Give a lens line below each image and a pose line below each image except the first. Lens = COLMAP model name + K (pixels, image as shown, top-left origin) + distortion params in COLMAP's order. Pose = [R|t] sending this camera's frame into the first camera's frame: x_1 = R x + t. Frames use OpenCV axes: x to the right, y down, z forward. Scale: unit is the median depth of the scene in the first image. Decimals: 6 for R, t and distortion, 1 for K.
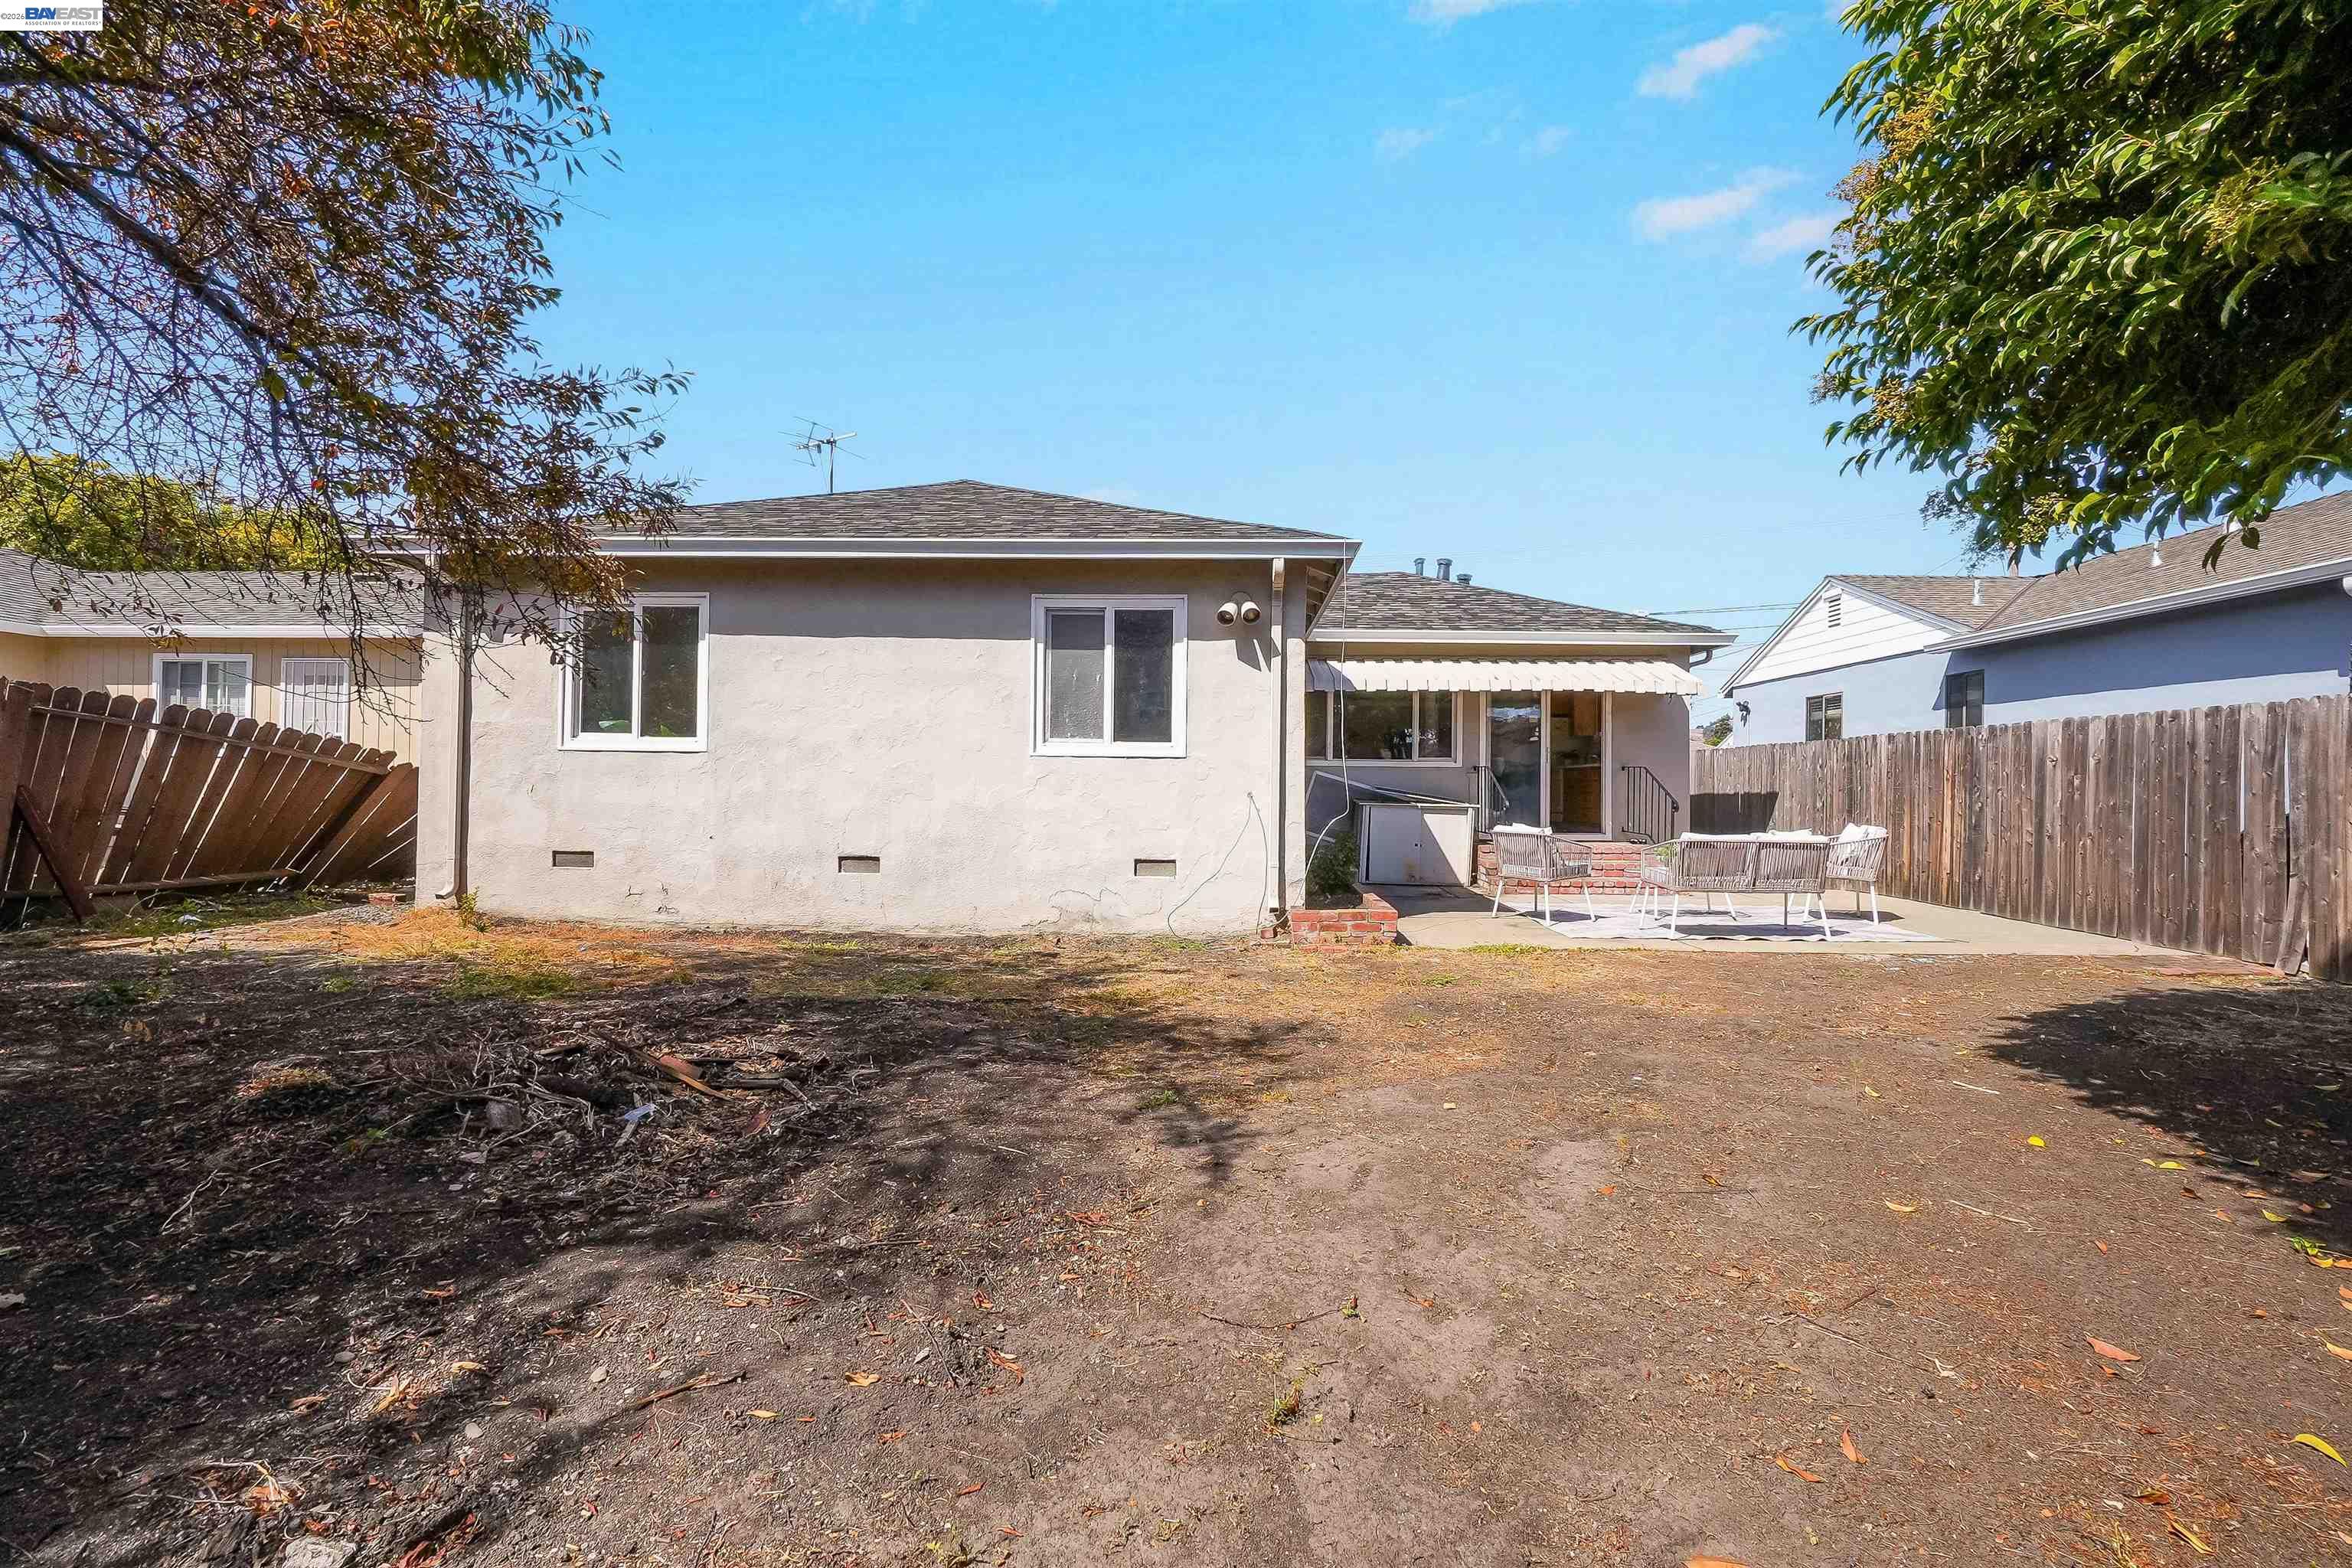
lens RADIAL K [[1023.3, 0, 1183.6], [0, 1023.3, 780.3], [0, 0, 1]] dist [-0.011278, 0.004875]
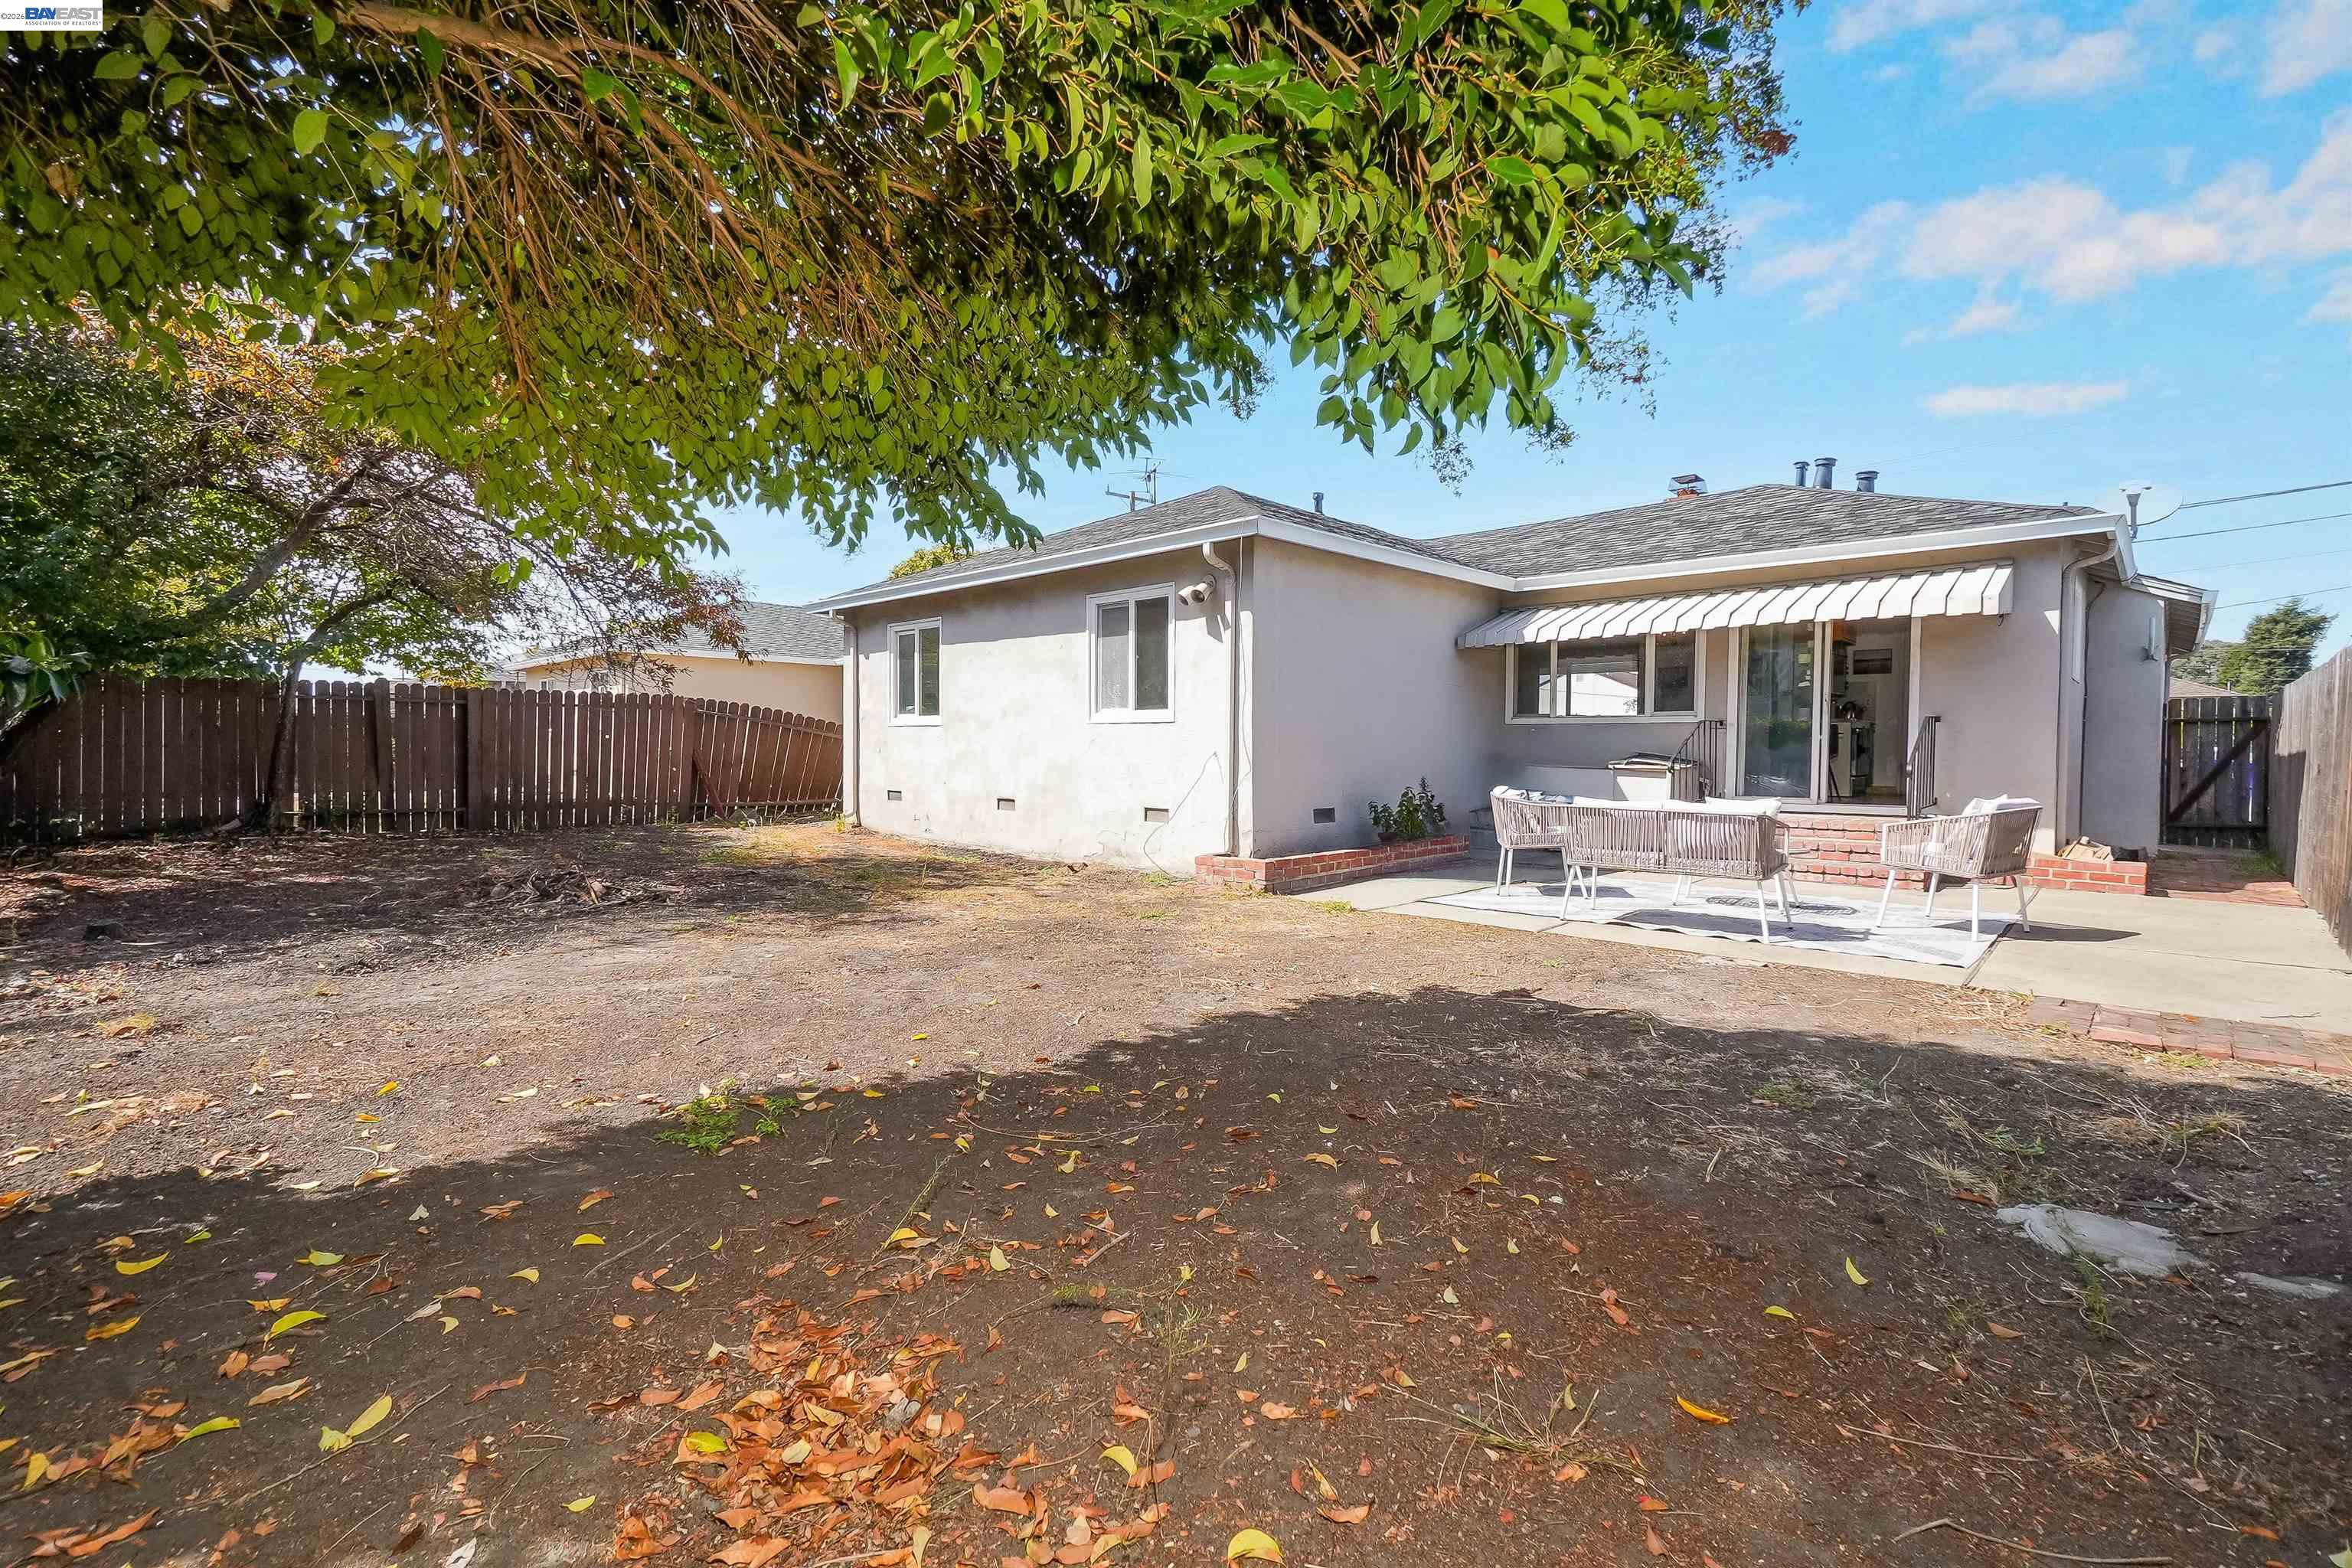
lens RADIAL K [[1023.3, 0, 1179.6], [0, 1023.3, 780.6], [0, 0, 1]] dist [-0.011278, 0.004875]
pose [[0.743317, 0.016587, -0.668733, 0.770915], [0.007624, 0.999418, 0.033264, 0.006082], [0.668896, -0.029824, 0.742758, 0.131437]]
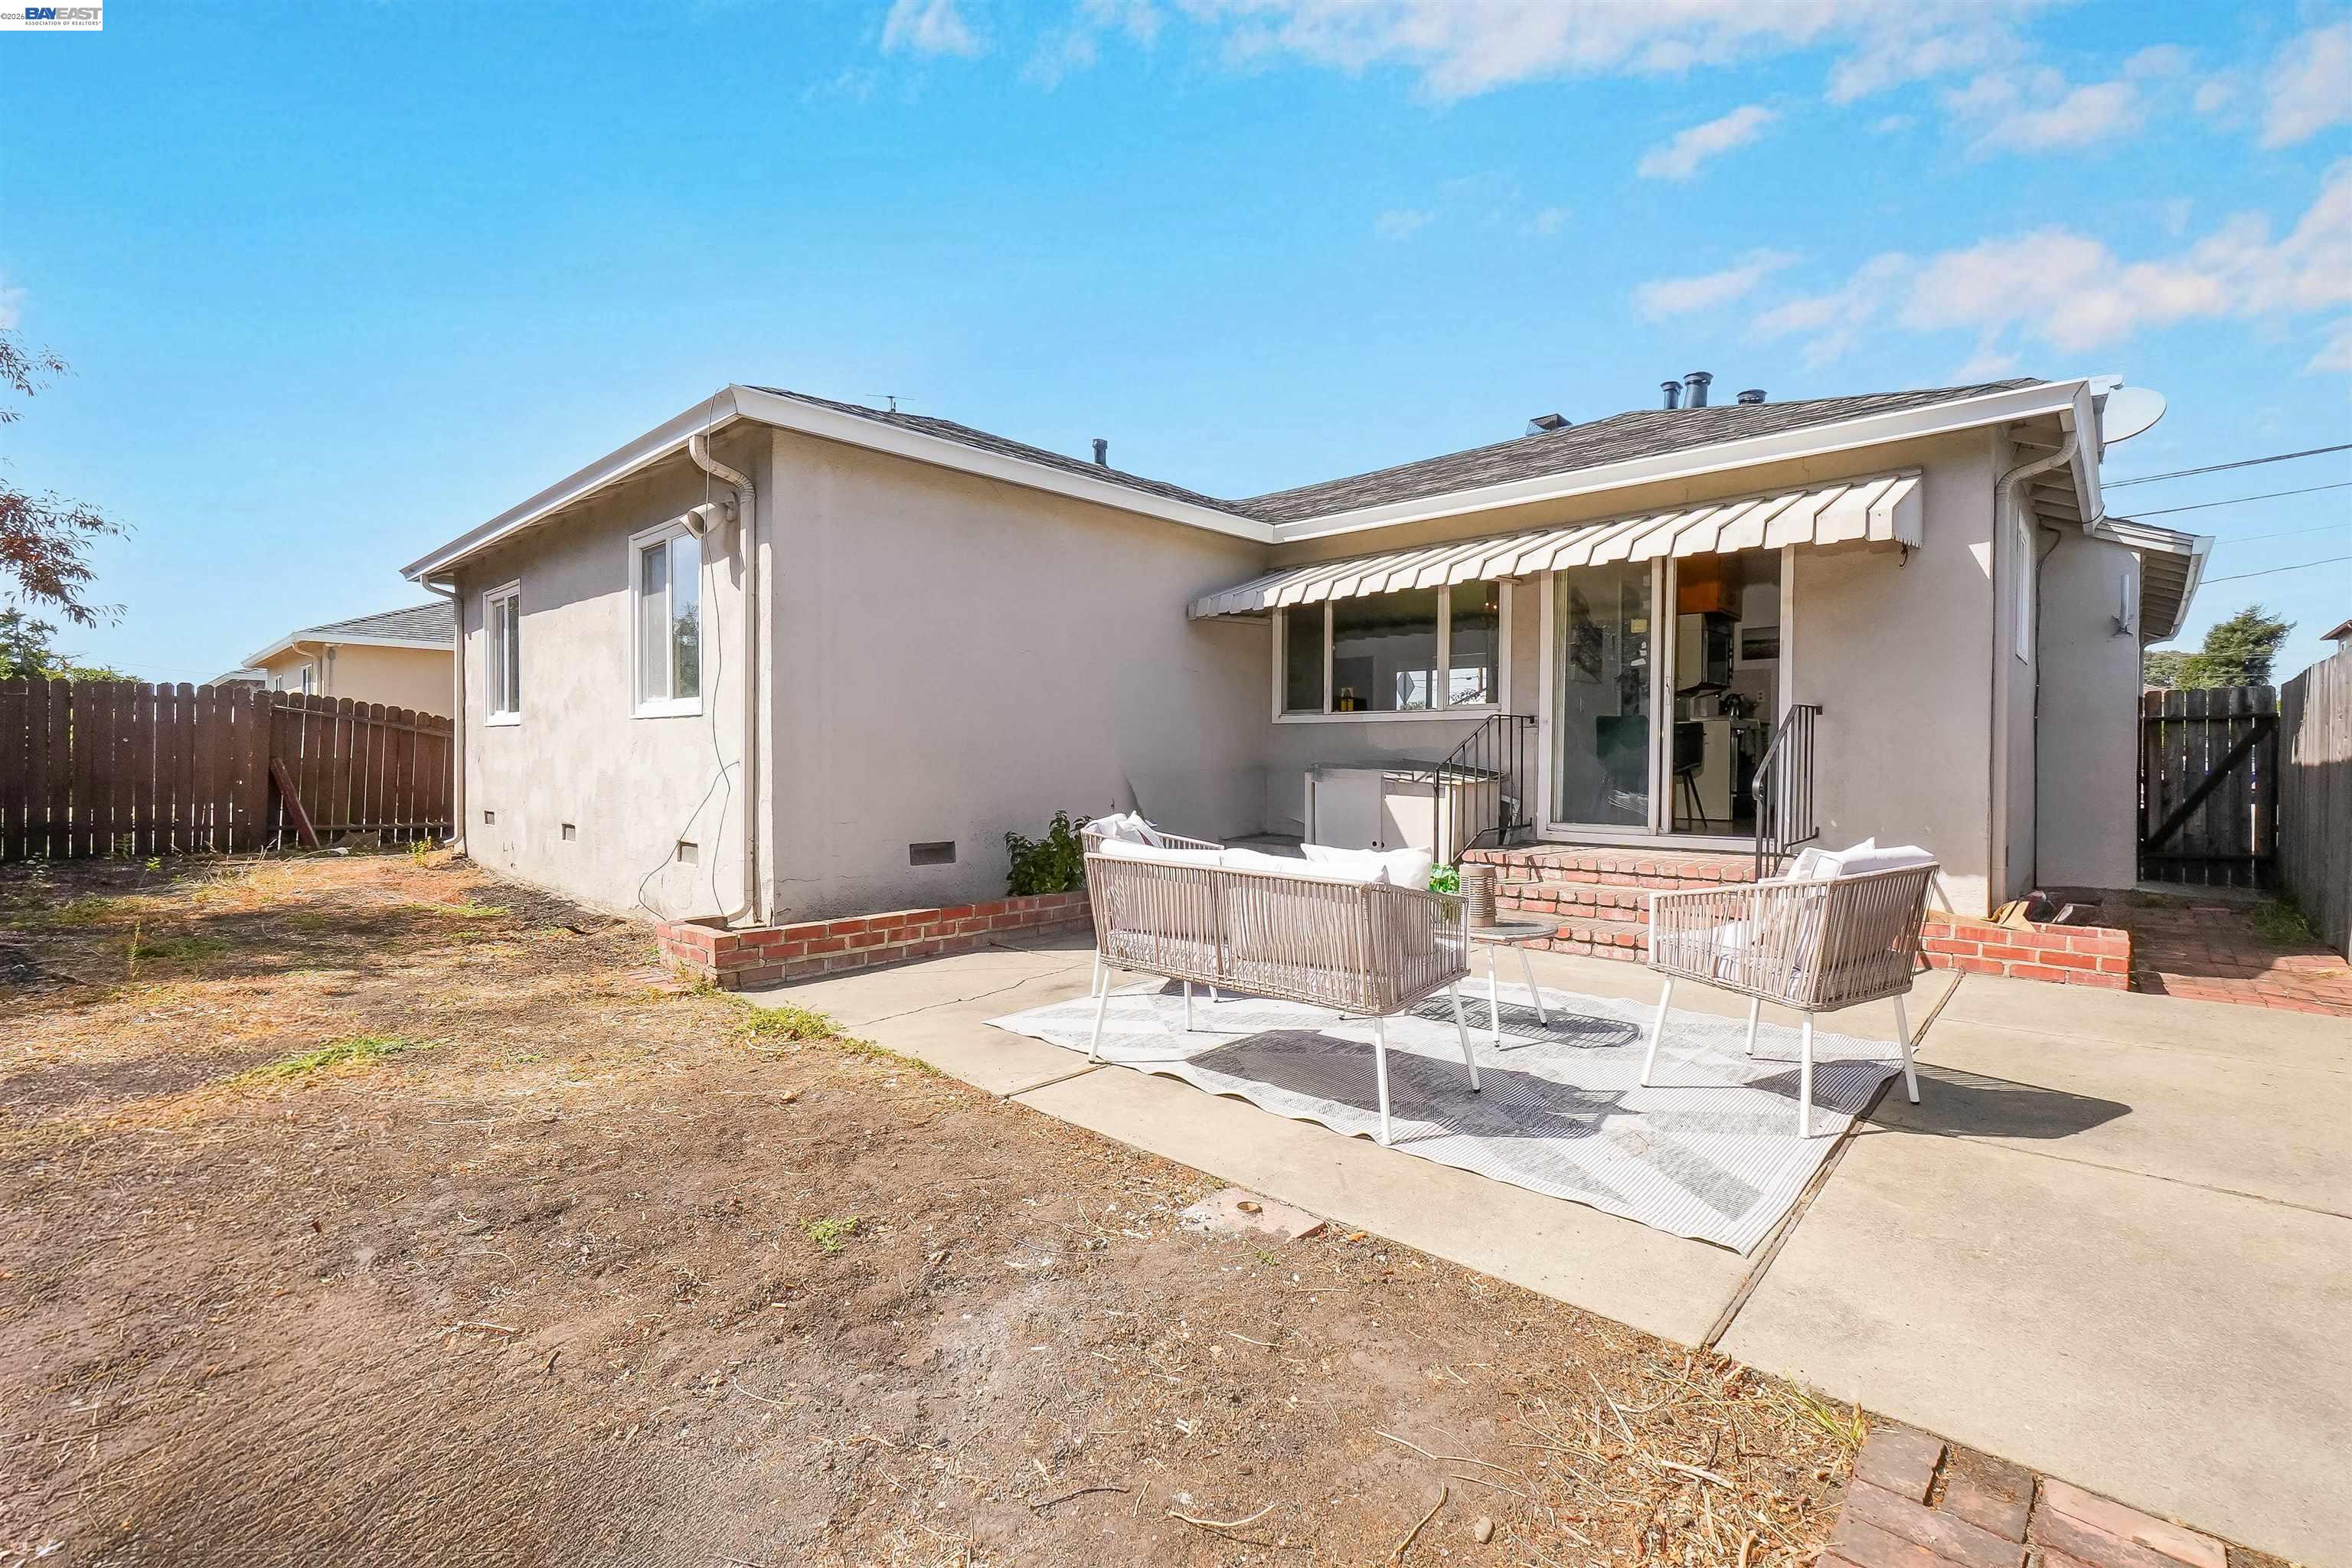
lens RADIAL K [[1023.3, 0, 1178.7], [0, 1023.3, 773.2], [0, 0, 1]] dist [-0.011278, 0.004875]
pose [[0.756202, 0.005294, -0.654317, 0.776593], [0.007864, 0.999822, 0.017178, 0.011795], [0.654291, -0.018136, 0.756026, 0.632042]]
